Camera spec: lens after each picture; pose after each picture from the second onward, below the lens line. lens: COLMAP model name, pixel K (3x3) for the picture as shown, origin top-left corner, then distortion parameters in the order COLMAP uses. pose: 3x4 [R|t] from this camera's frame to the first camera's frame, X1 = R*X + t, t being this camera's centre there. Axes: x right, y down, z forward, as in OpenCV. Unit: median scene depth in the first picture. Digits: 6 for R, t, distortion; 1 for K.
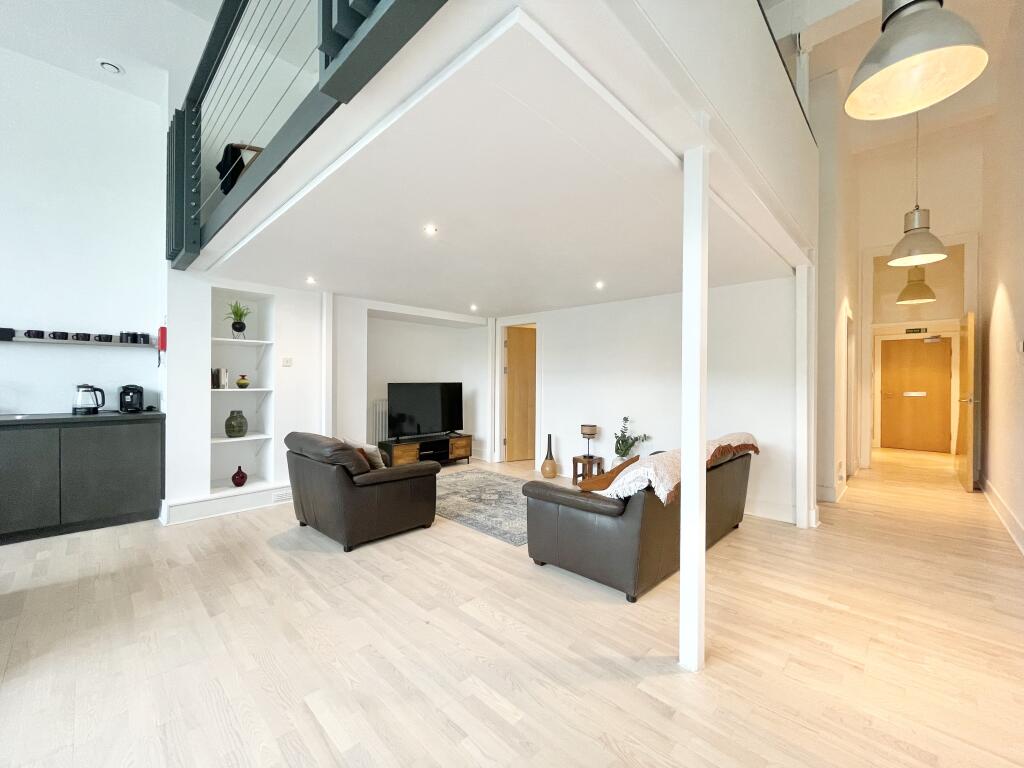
lens RADIAL K [[415.9, 0, 512.0], [0, 415.9, 384.0], [0, 0, 1]] dist [-0.001147, -0.000080]
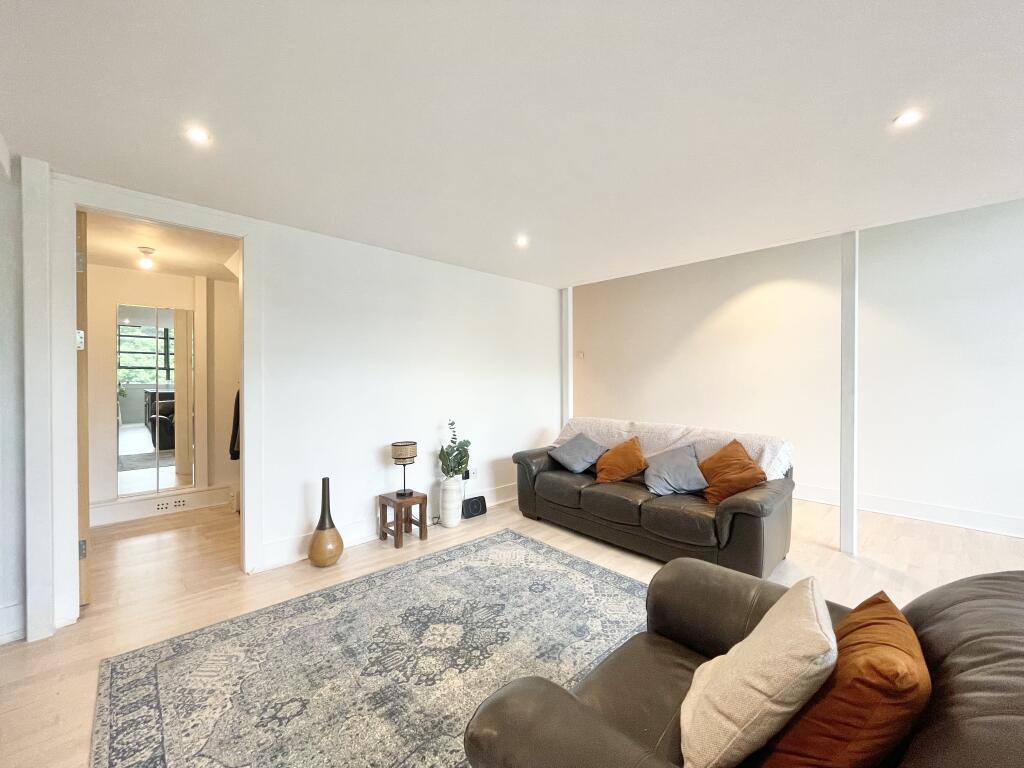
lens RADIAL K [[415.9, 0, 512.0], [0, 415.9, 384.0], [0, 0, 1]] dist [-0.001147, -0.000080]
pose [[0.038387, -0.022819, 0.999002, -0.451514], [0.004548, 0.999733, 0.022661, -0.003183], [-0.999253, 0.003674, 0.038481, 0.852572]]
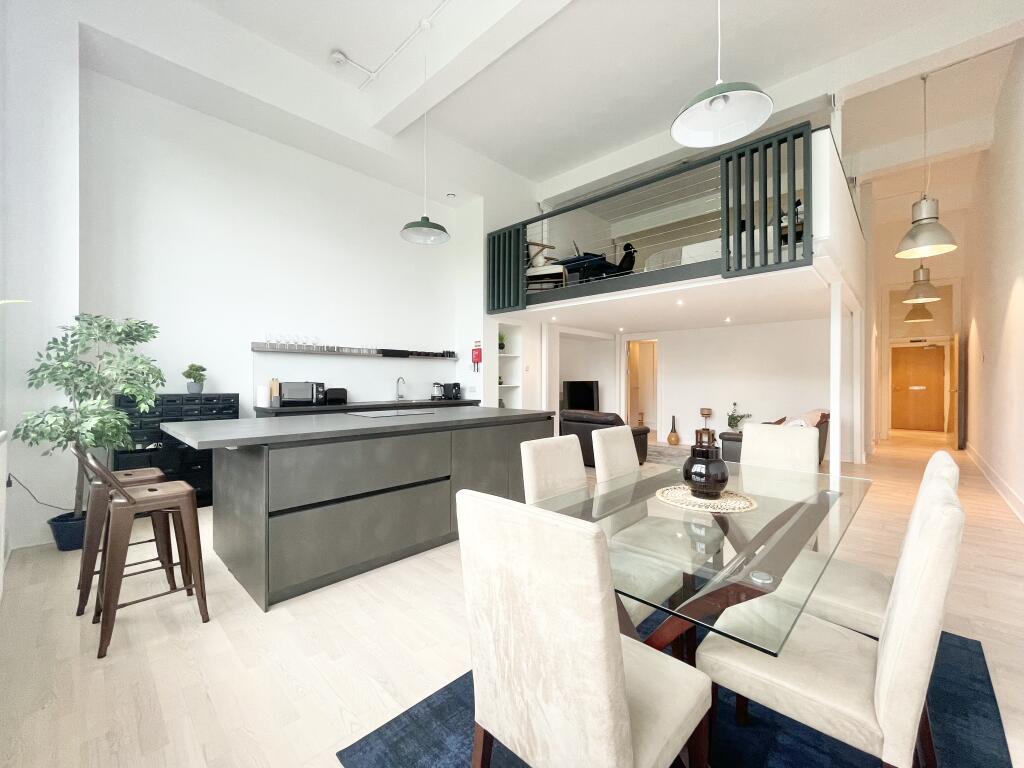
lens RADIAL K [[420.2, 0, 512.0], [0, 420.2, 384.0], [0, 0, 1]] dist [-0.000351, -0.000048]
pose [[0.999926, -0.004521, 0.011279, -0.561449], [0.004517, 0.999990, 0.000403, 0.006058], [-0.011281, -0.000352, 0.999936, -0.540168]]
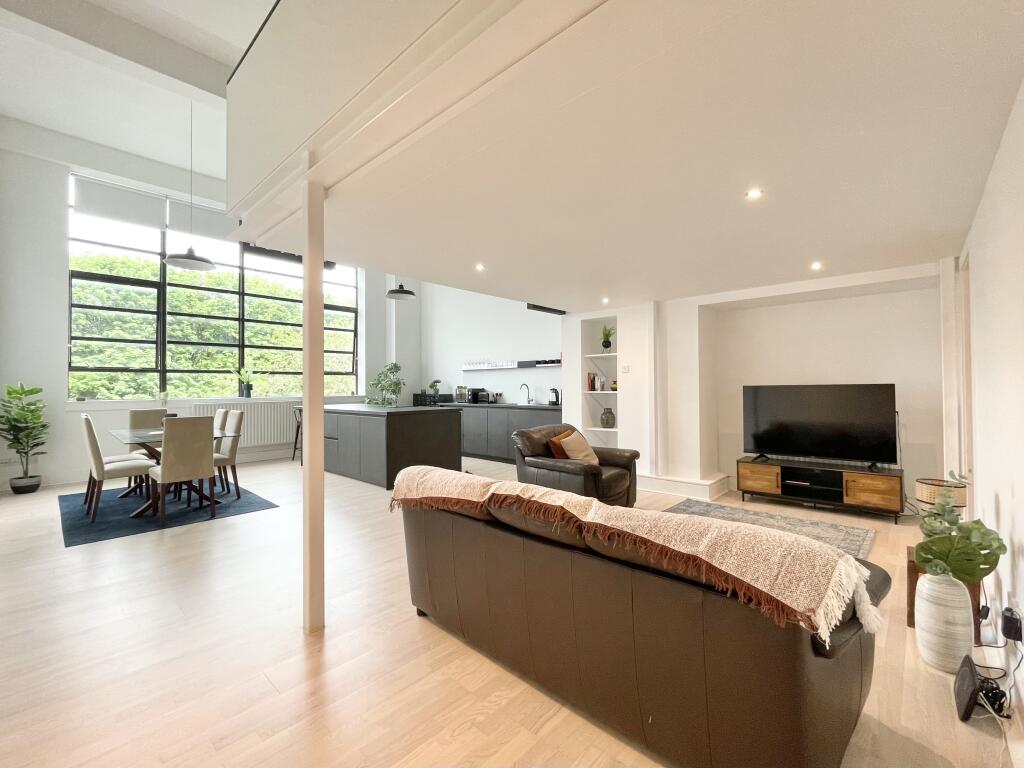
lens RADIAL K [[436.9, 0, 512.0], [0, 436.9, 384.0], [0, 0, 1]] dist [-0.000928, -0.000042]
pose [[0.025399, -0.018450, -0.999507, 0.633374], [-0.001593, 0.999828, -0.018496, 0.012506], [0.999676, 0.002062, 0.025366, 0.586354]]
